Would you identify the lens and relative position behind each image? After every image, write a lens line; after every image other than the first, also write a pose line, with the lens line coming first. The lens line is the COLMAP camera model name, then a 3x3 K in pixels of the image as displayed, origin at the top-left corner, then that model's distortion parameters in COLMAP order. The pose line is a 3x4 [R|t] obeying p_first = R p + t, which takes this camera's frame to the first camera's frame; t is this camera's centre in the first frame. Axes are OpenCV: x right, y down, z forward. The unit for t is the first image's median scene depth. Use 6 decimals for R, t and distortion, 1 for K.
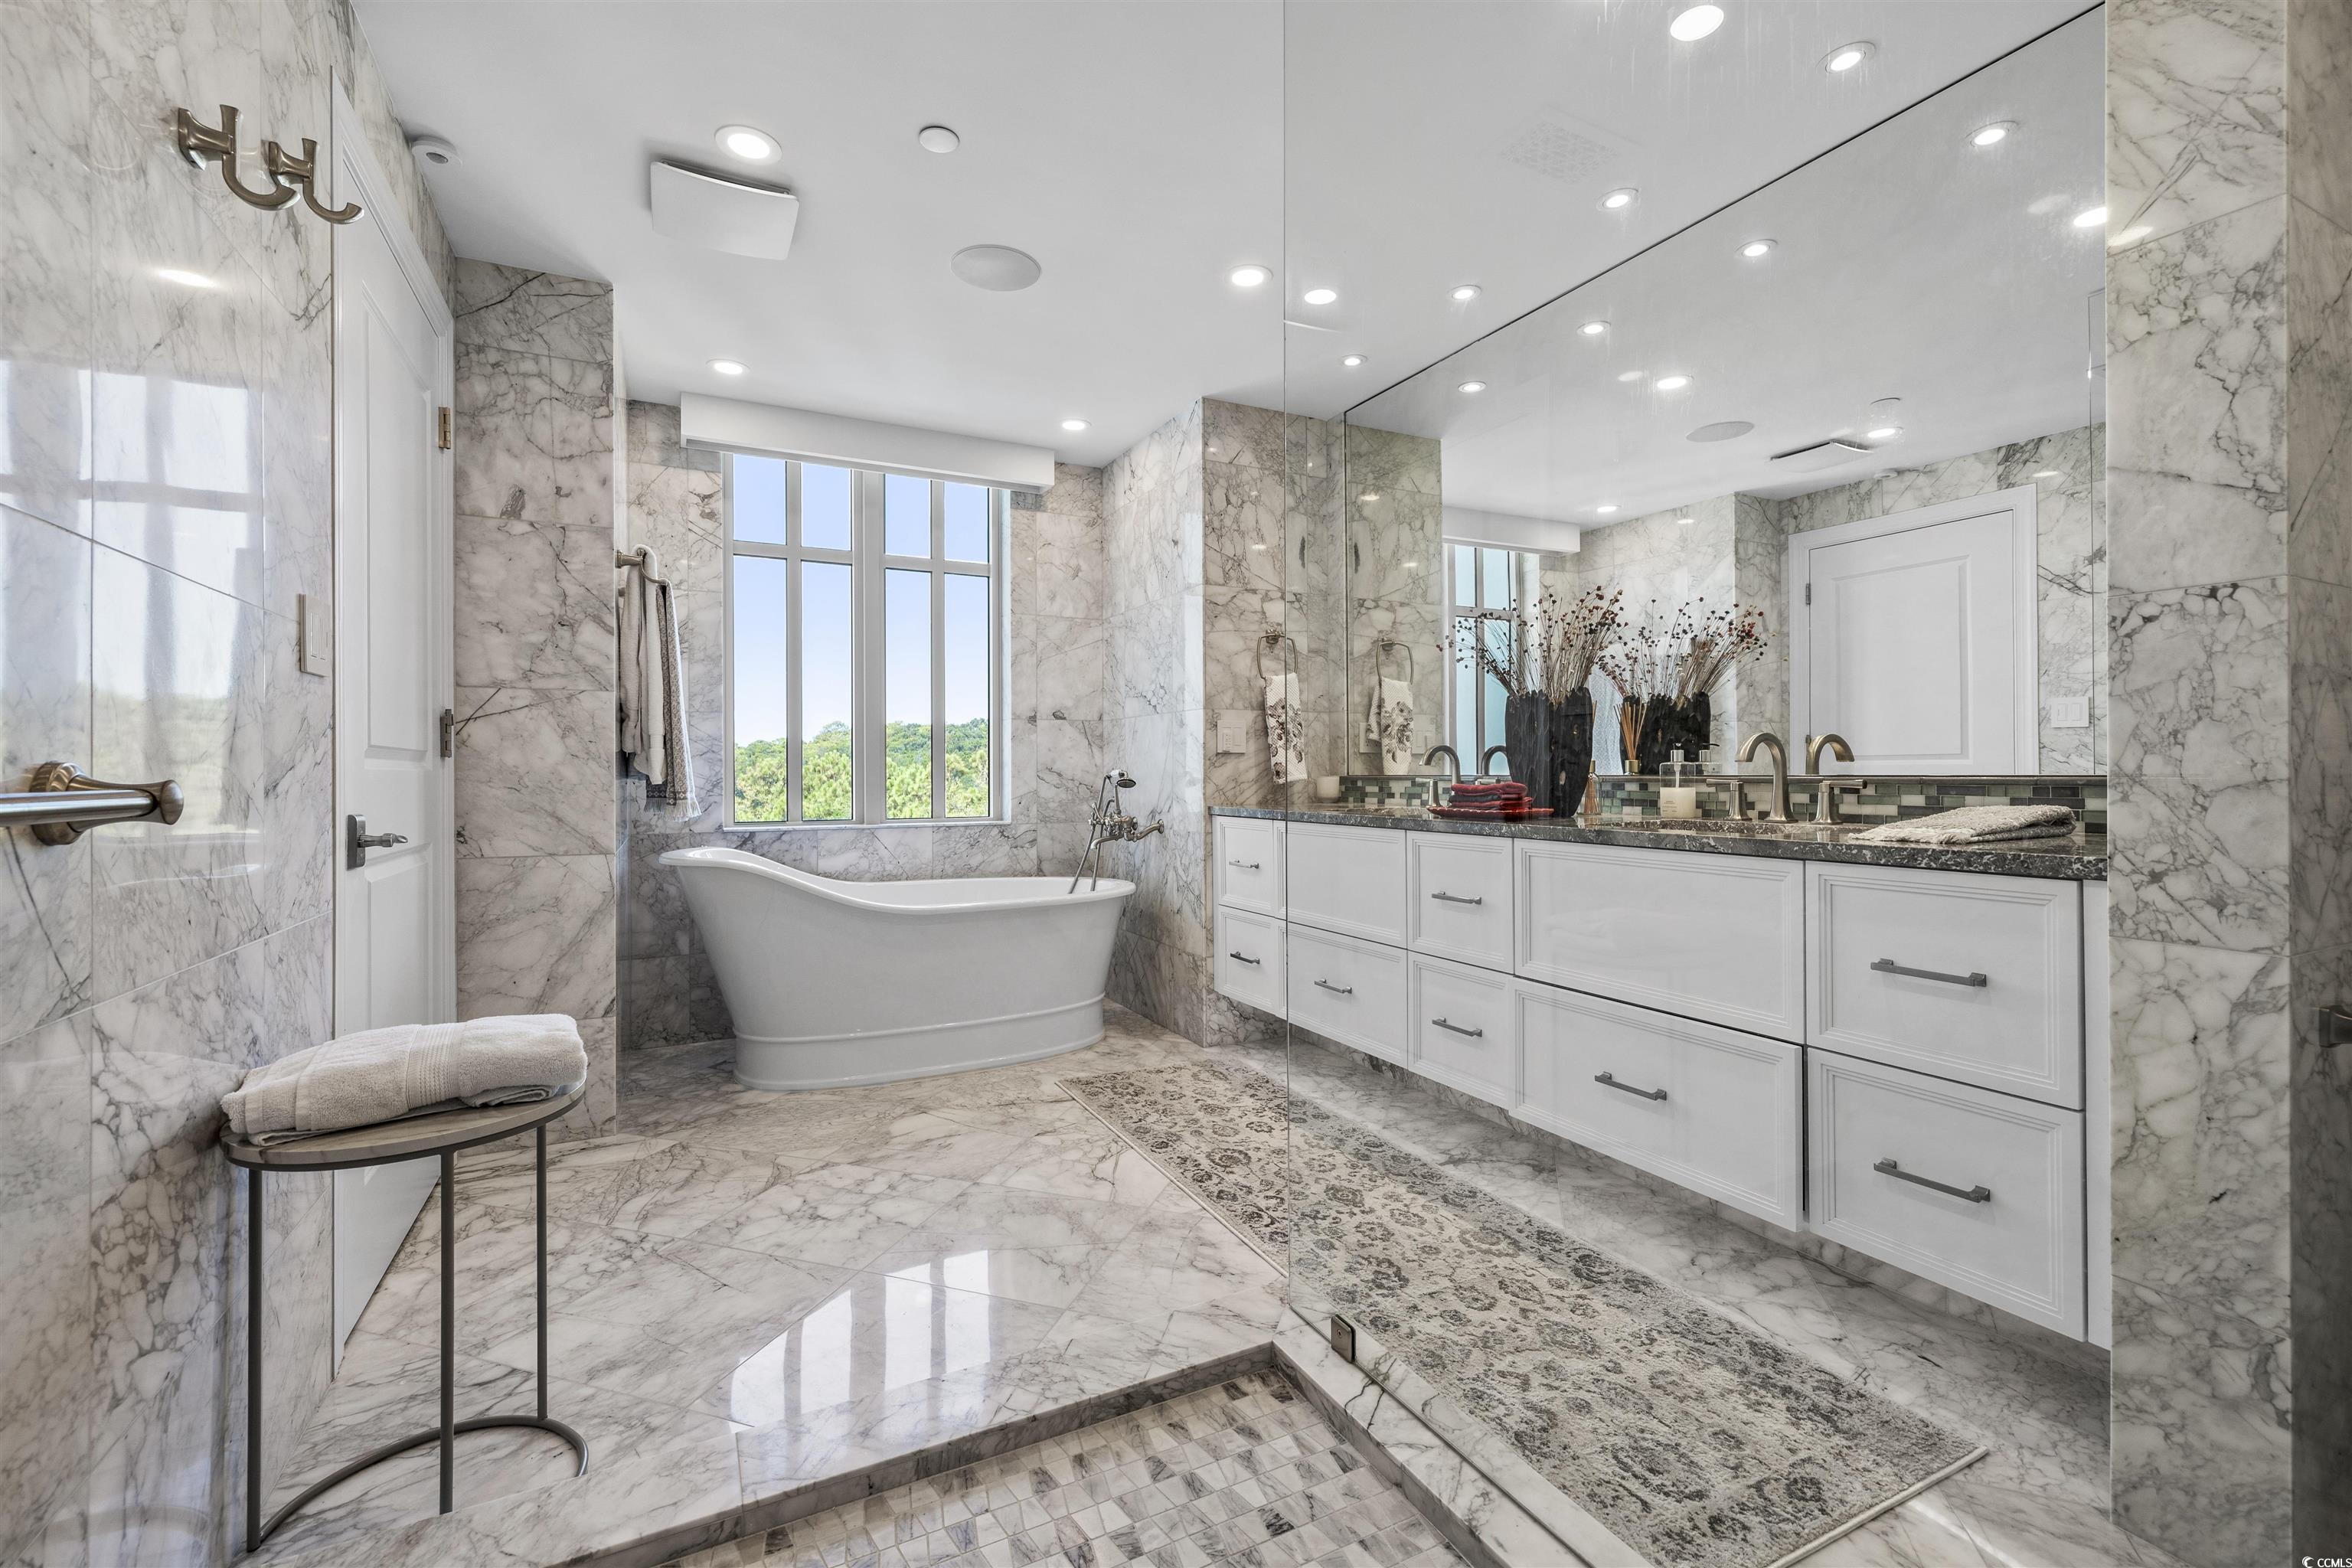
lens RADIAL K [[990.5, 0, 1165.9], [0, 990.5, 774.0], [0, 0, 1]] dist [0.004615, -0.000201]
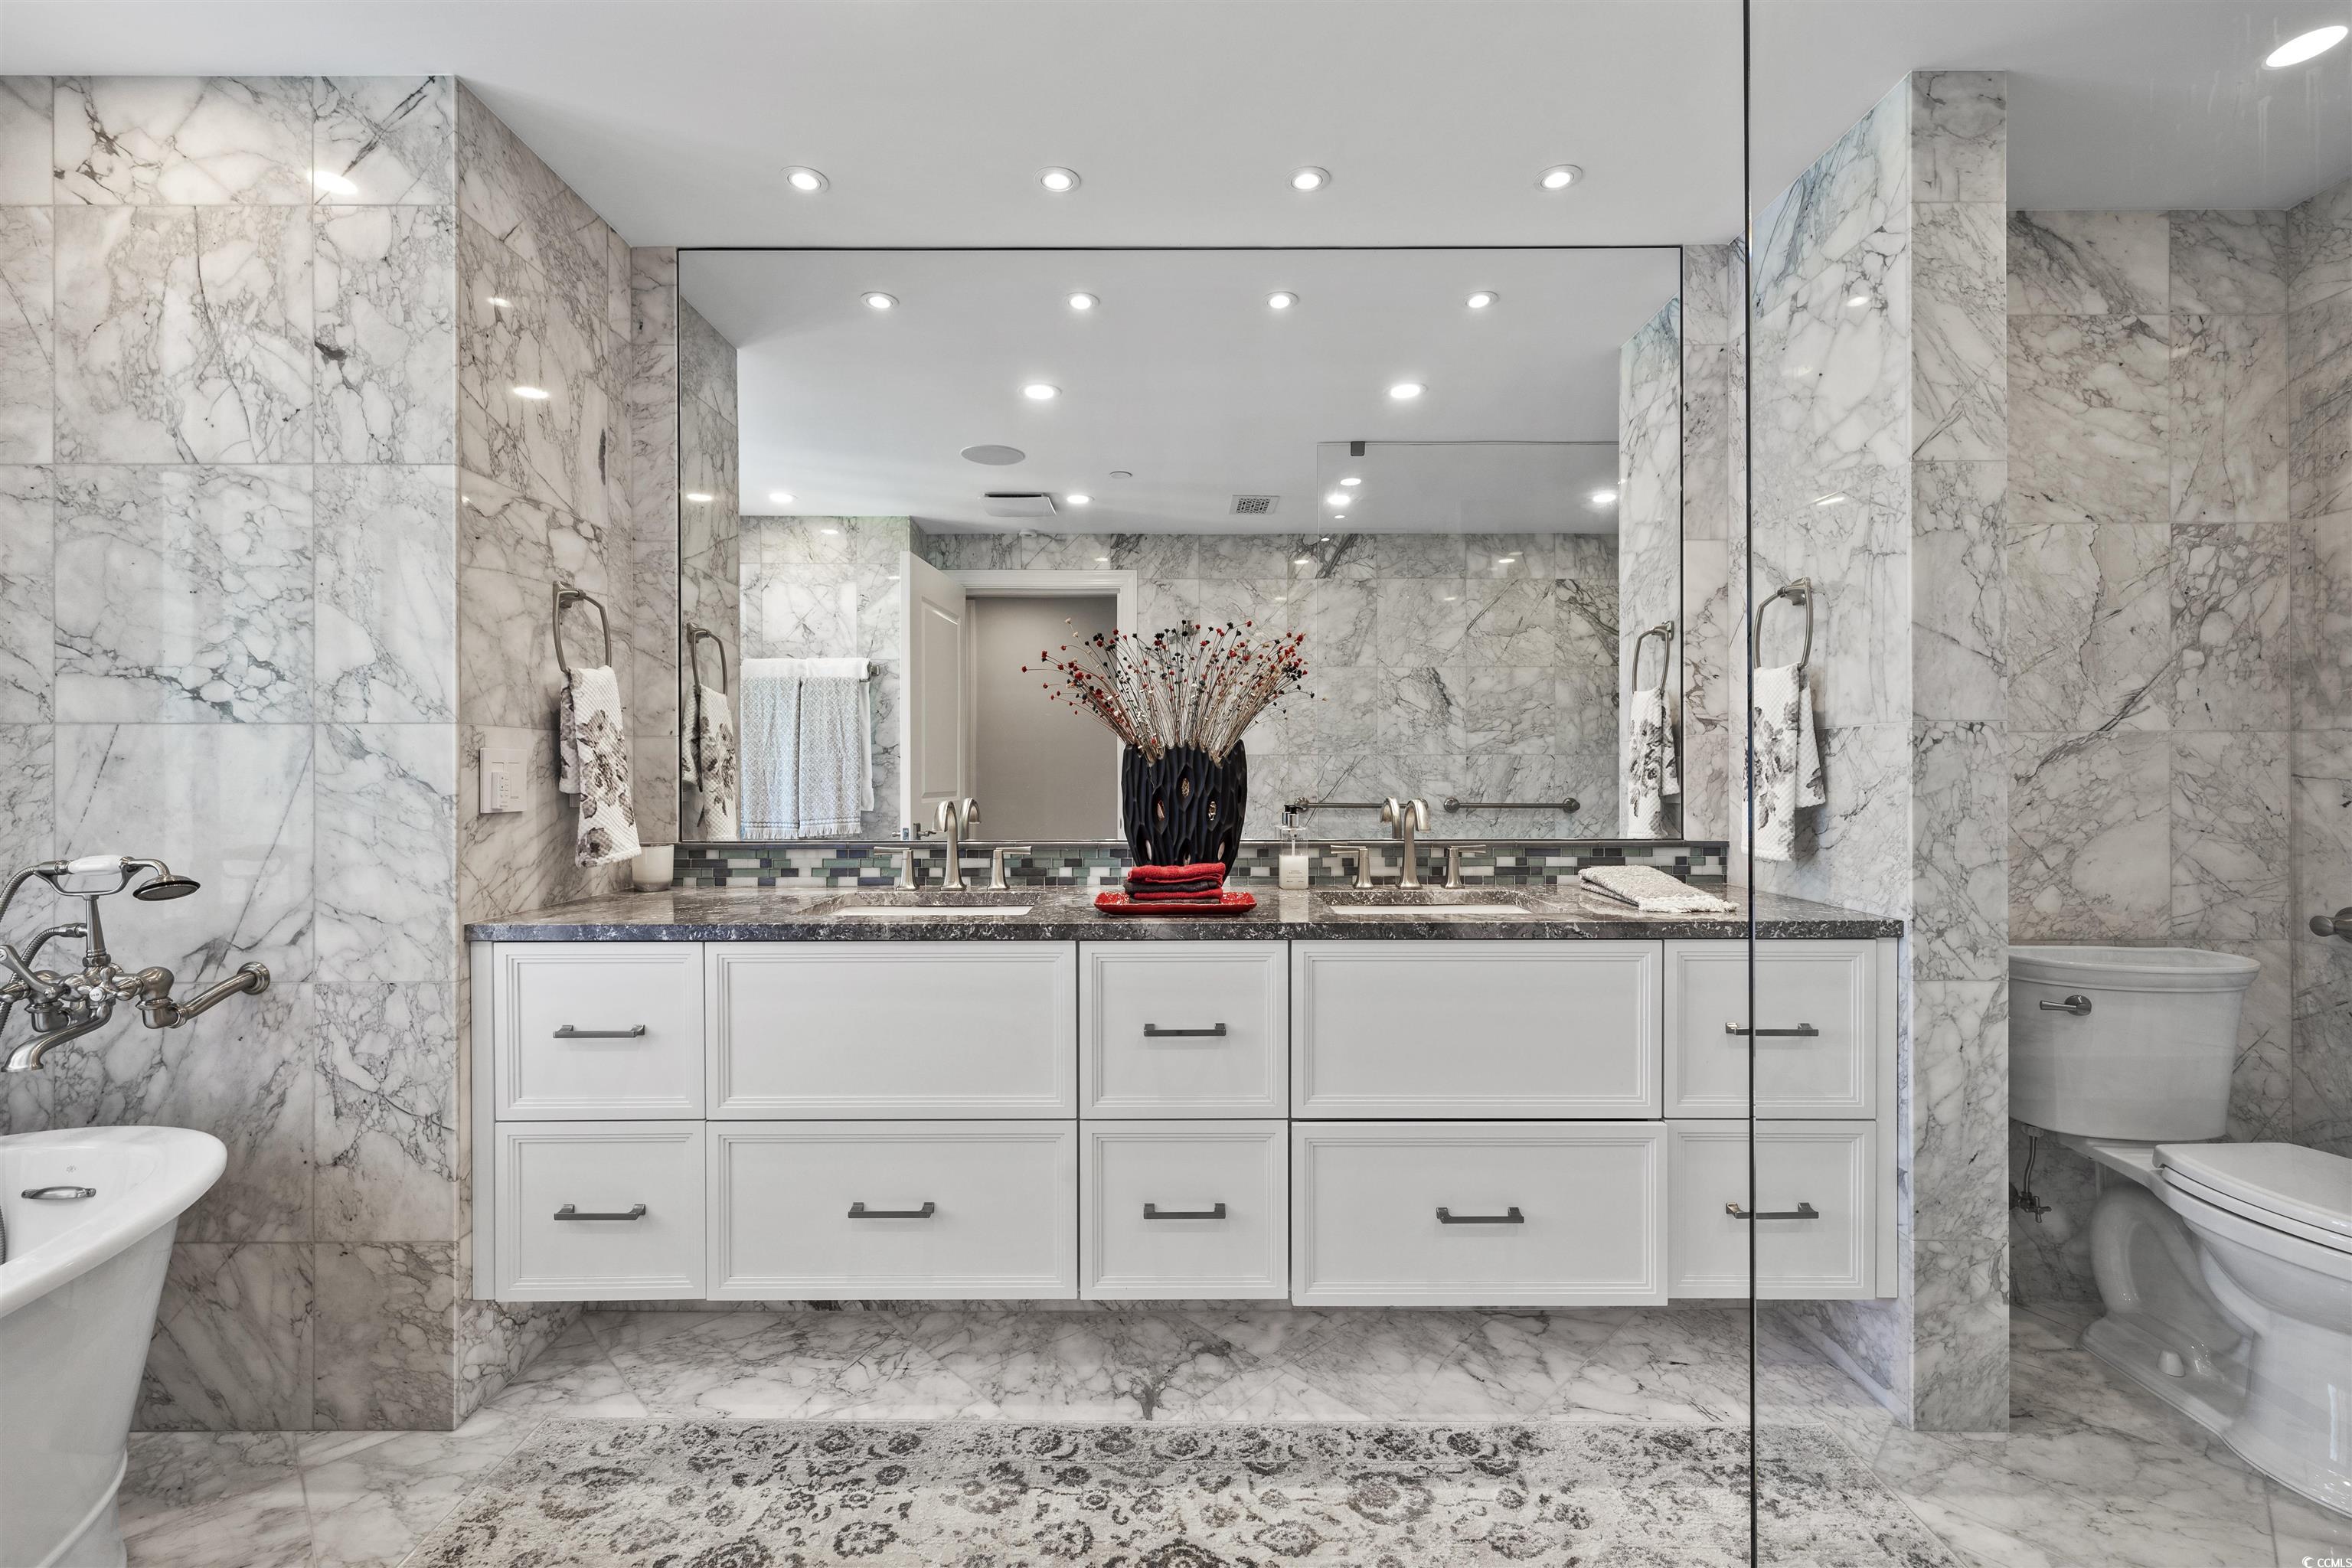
lens RADIAL K [[990.5, 0, 1182.7], [0, 990.5, 776.4], [0, 0, 1]] dist [0.004615, -0.000201]
pose [[0.444836, 0.001264, 0.895611, -0.333341], [0.002529, 0.999993, -0.002668, -0.053833], [-0.895608, 0.003452, 0.444830, 0.659755]]
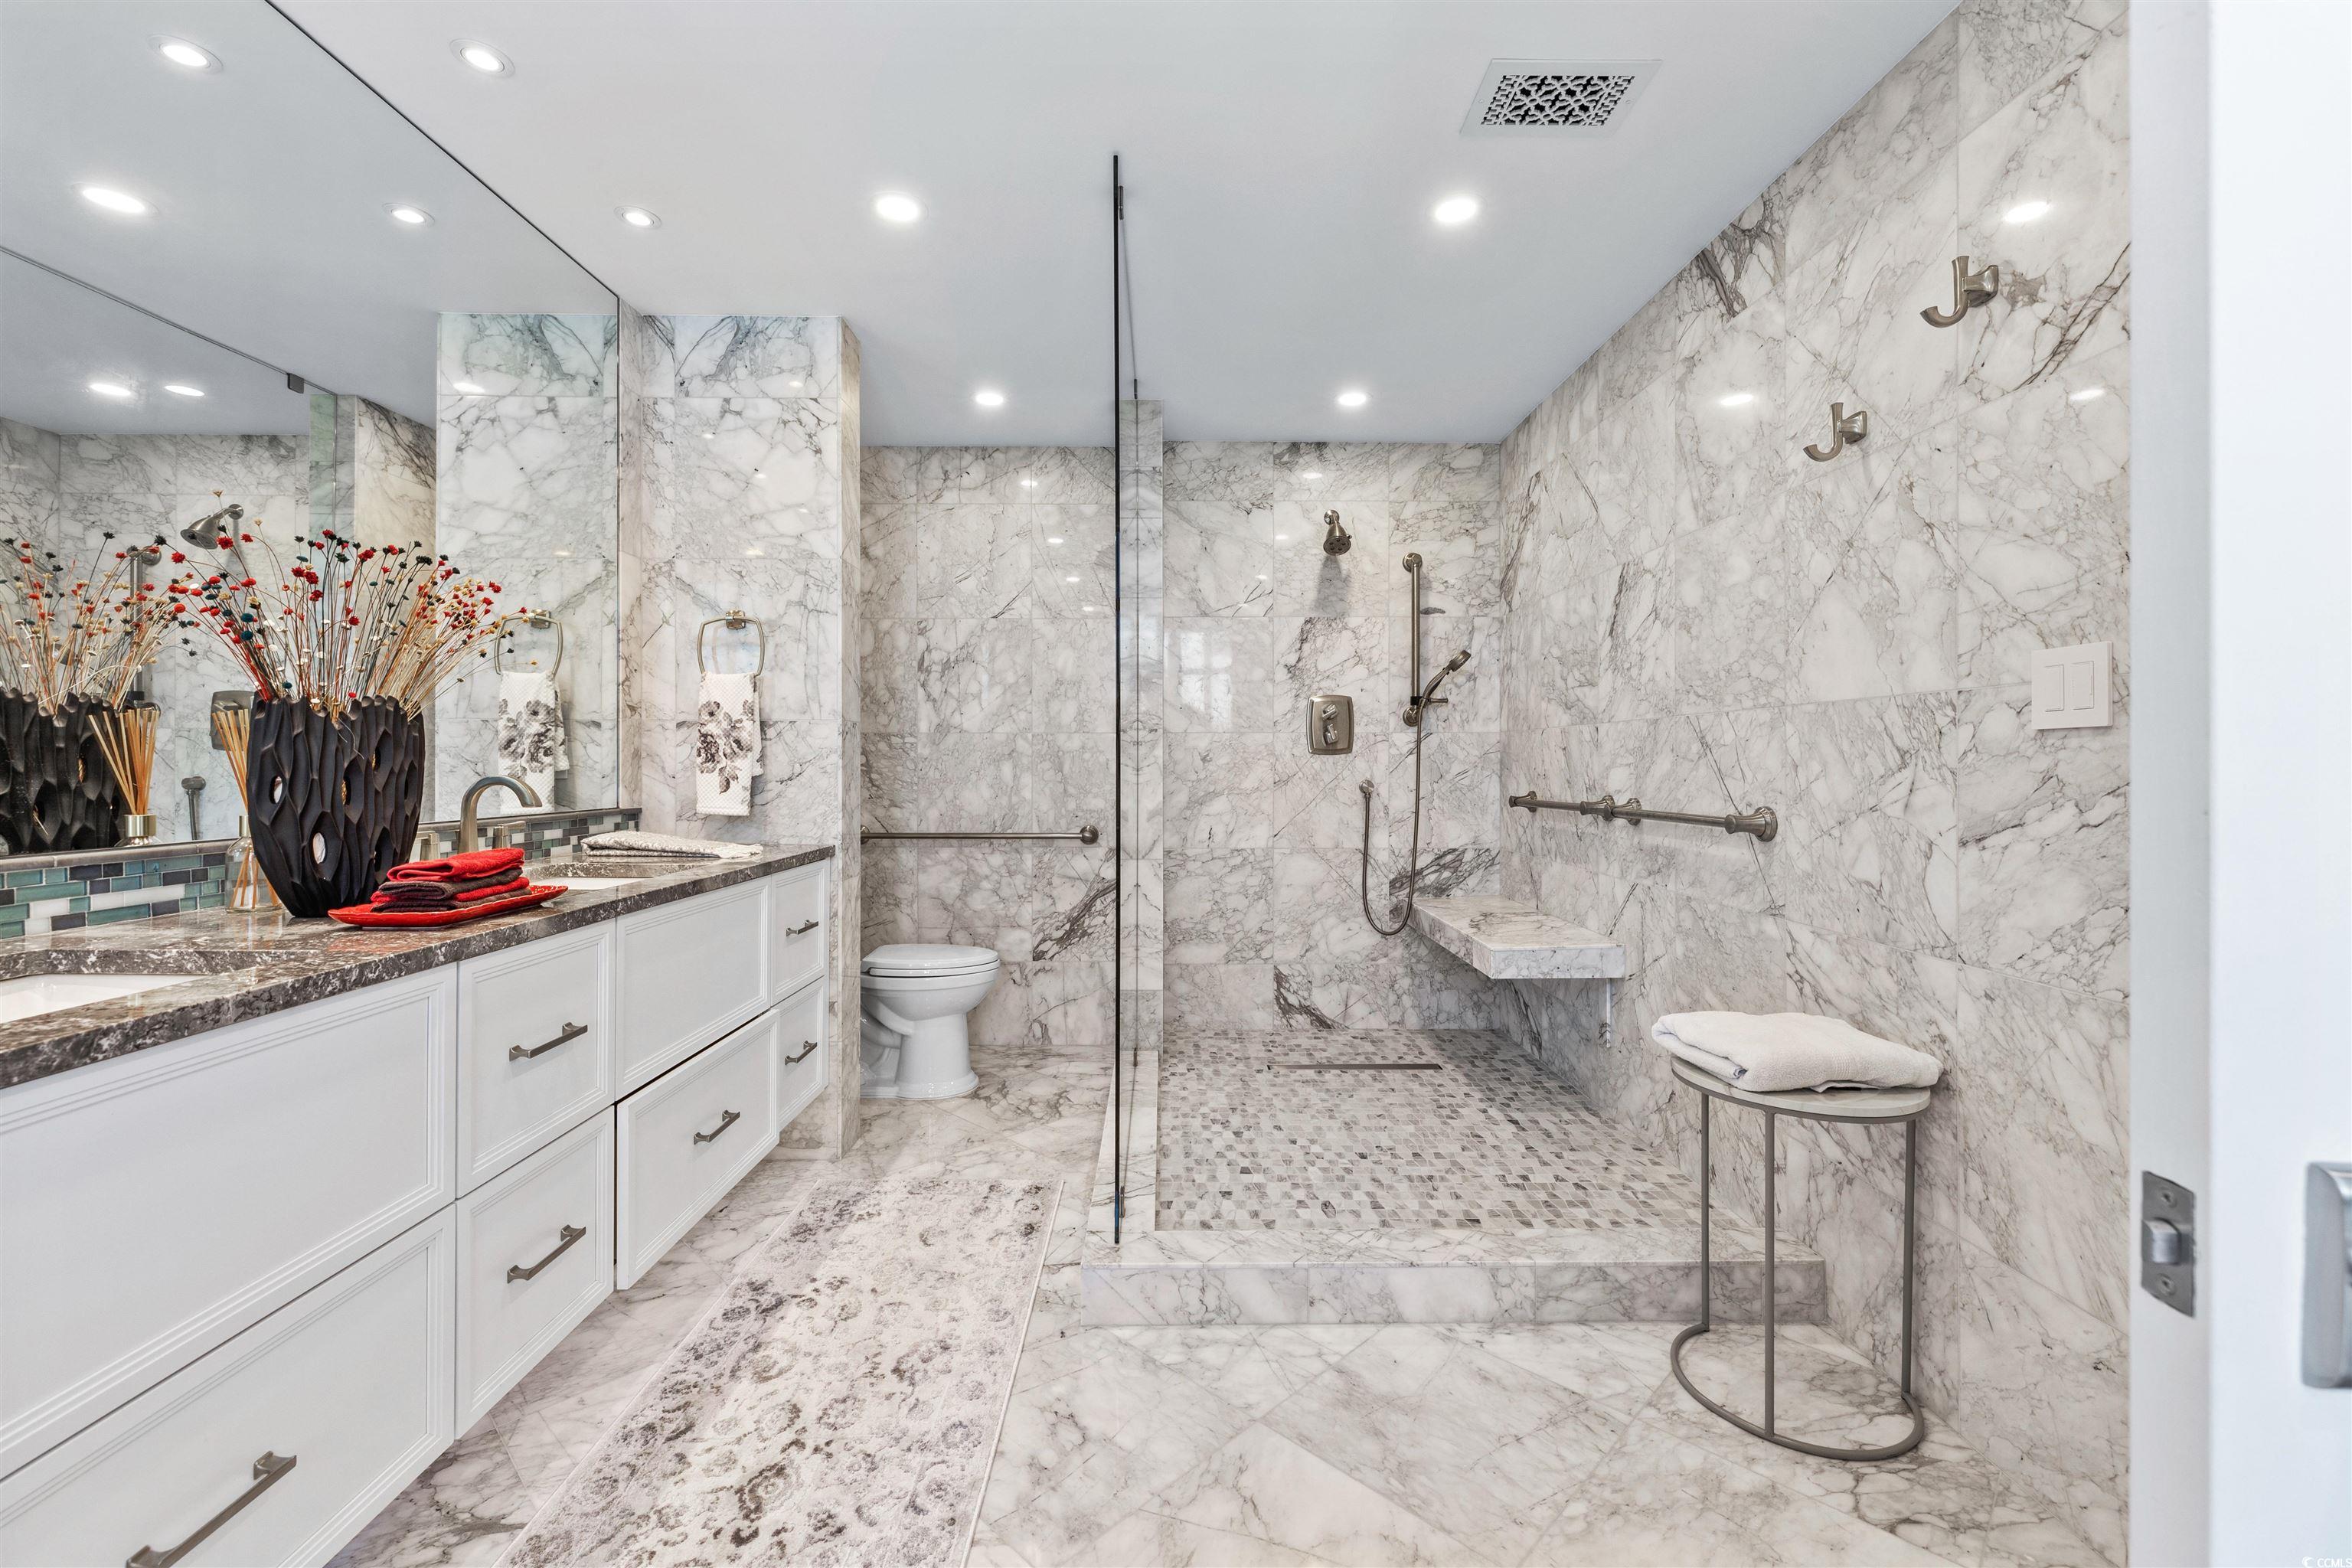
lens RADIAL K [[990.5, 0, 1164.6], [0, 990.5, 771.5], [0, 0, 1]] dist [0.004615, -0.000201]
pose [[-0.897239, 0.000124, 0.441544, -0.304916], [0.003263, 0.999975, 0.006349, -0.041553], [-0.441532, 0.007137, -0.897217, 1.330810]]
